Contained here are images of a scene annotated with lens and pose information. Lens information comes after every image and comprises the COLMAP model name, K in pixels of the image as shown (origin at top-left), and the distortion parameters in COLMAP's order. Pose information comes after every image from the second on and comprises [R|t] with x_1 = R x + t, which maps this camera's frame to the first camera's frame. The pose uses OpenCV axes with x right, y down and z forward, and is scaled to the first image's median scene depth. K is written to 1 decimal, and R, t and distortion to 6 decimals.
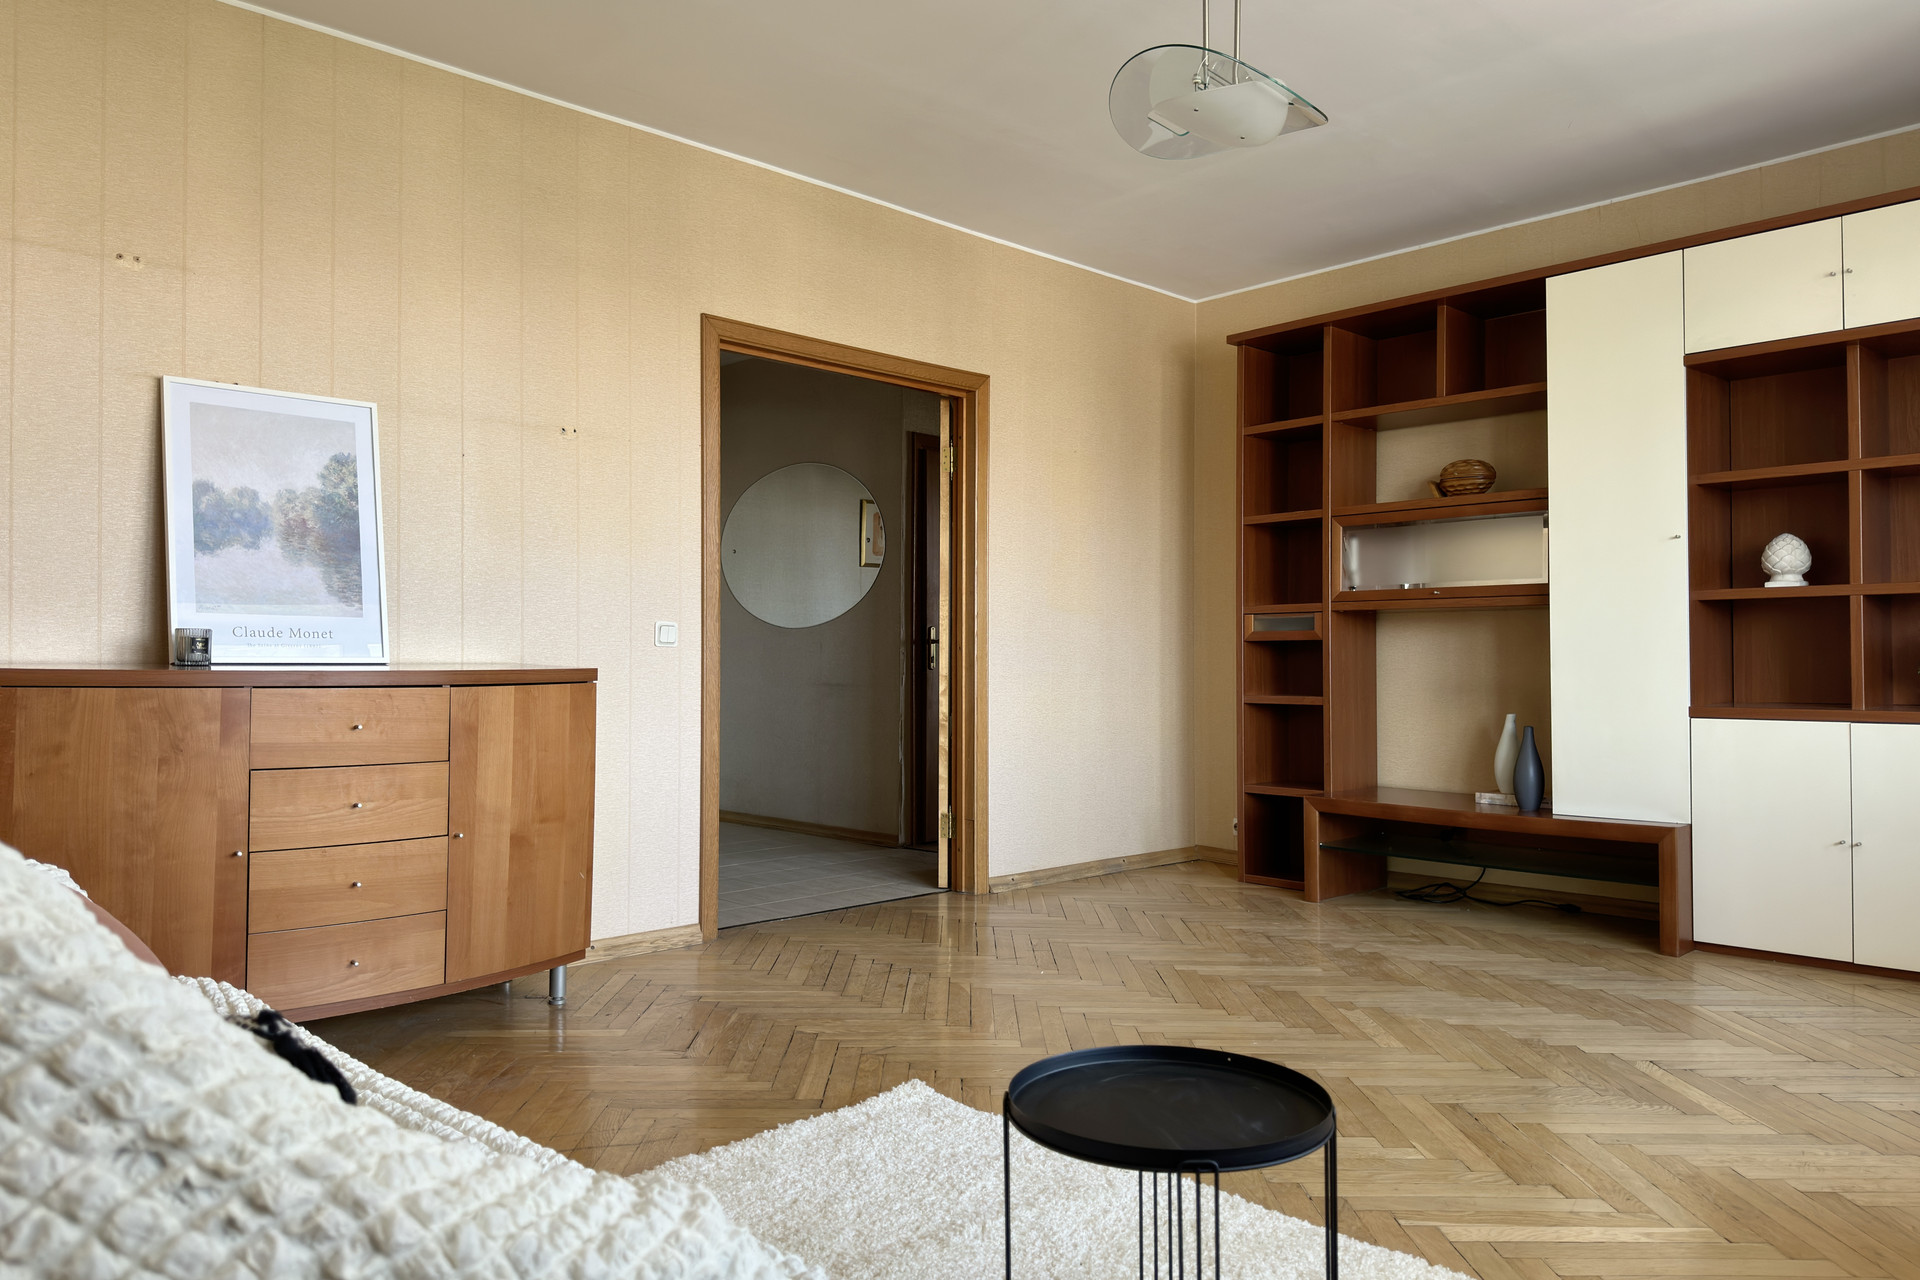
lens RADIAL K [[1334.1, 0, 960.0], [0, 1334.1, 640.0], [0, 0, 1]] dist [0.088778, -0.164785]
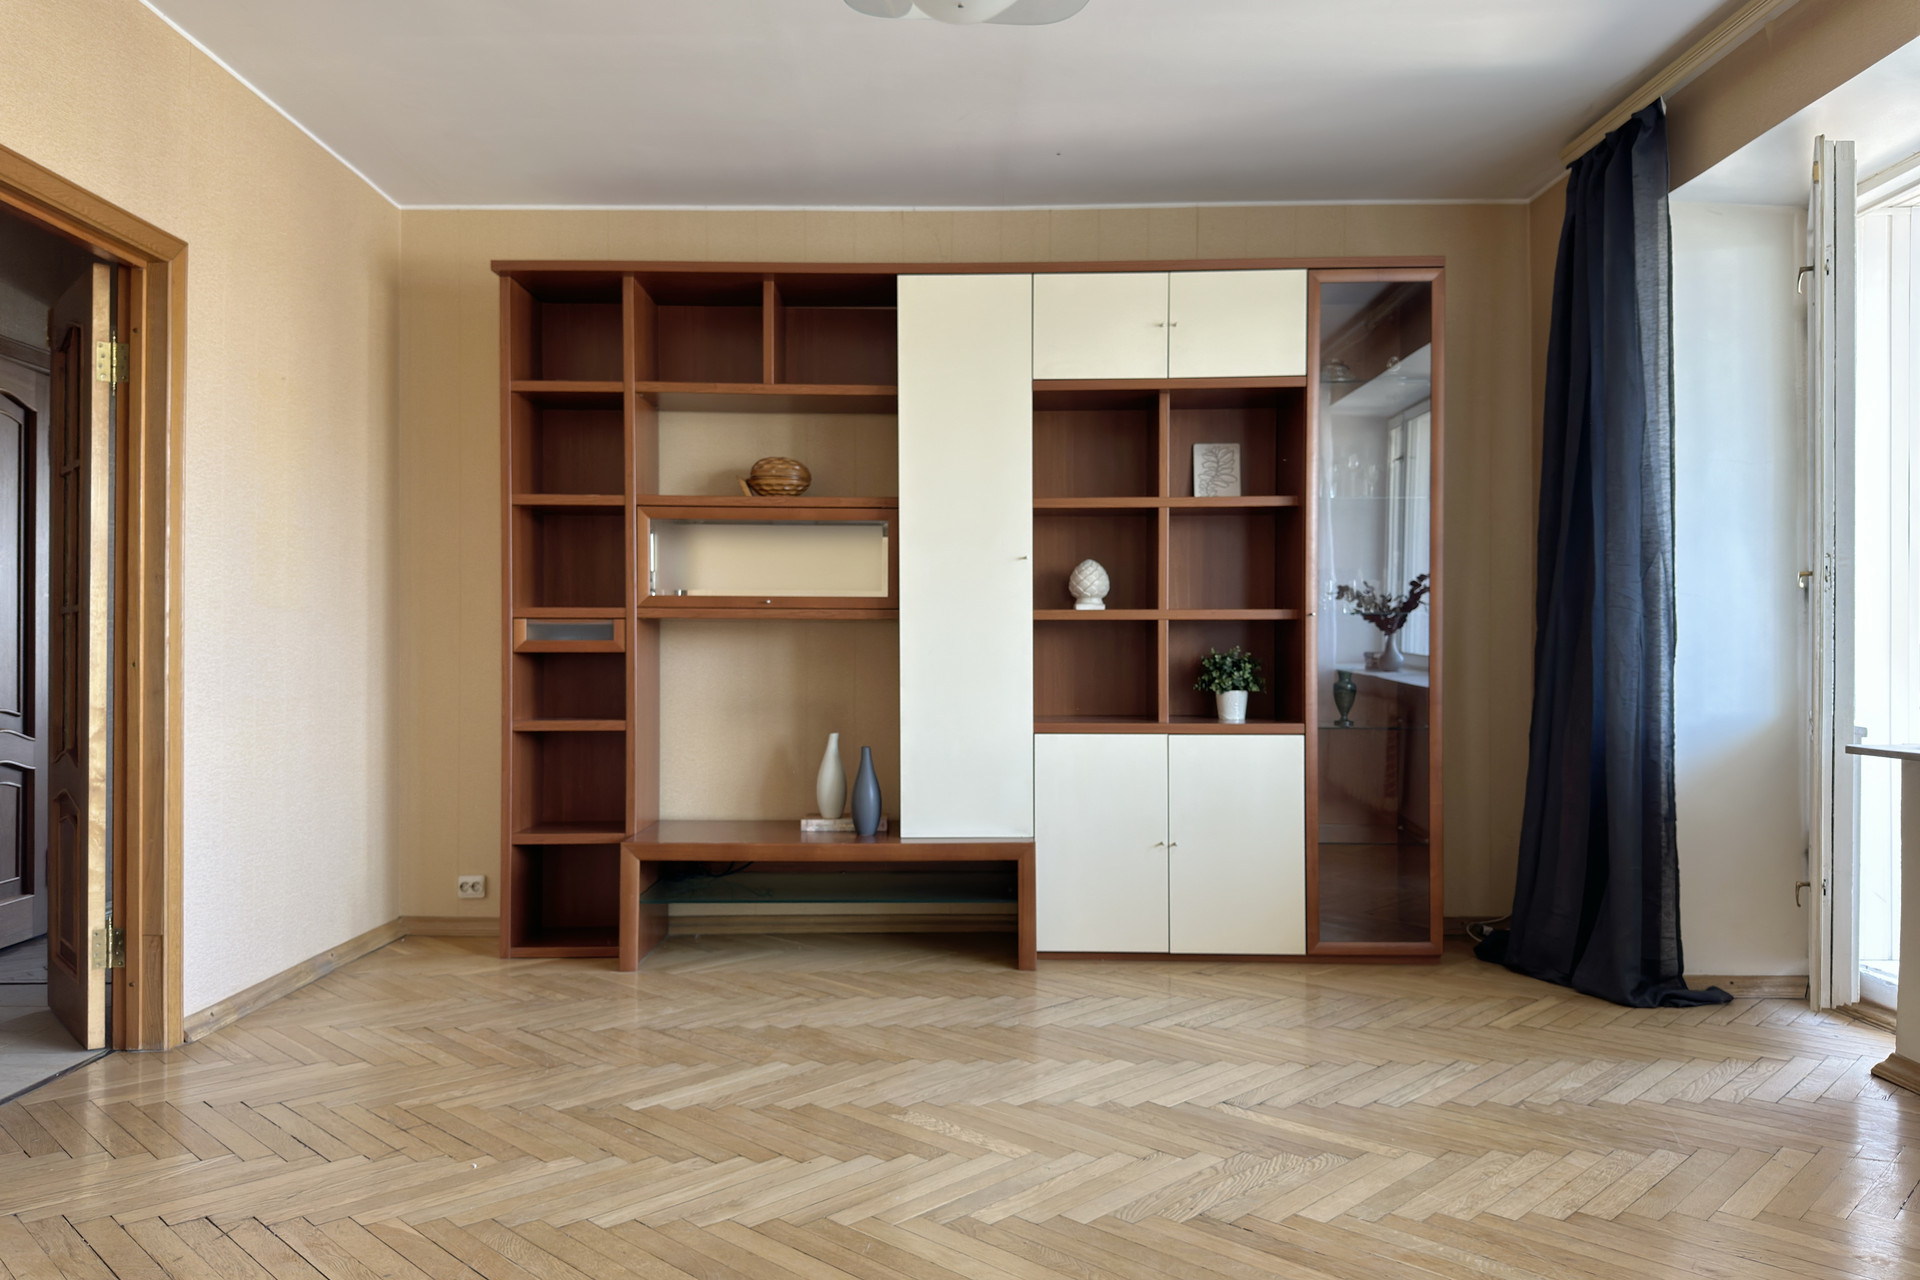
lens RADIAL K [[1334.1, 0, 960.0], [0, 1334.1, 640.0], [0, 0, 1]] dist [0.088778, -0.164785]
pose [[0.683074, 0.009788, 0.730284, -0.203630], [-0.014800, 0.999890, 0.000441, -0.011695], [-0.730199, -0.011109, 0.683144, 0.291524]]
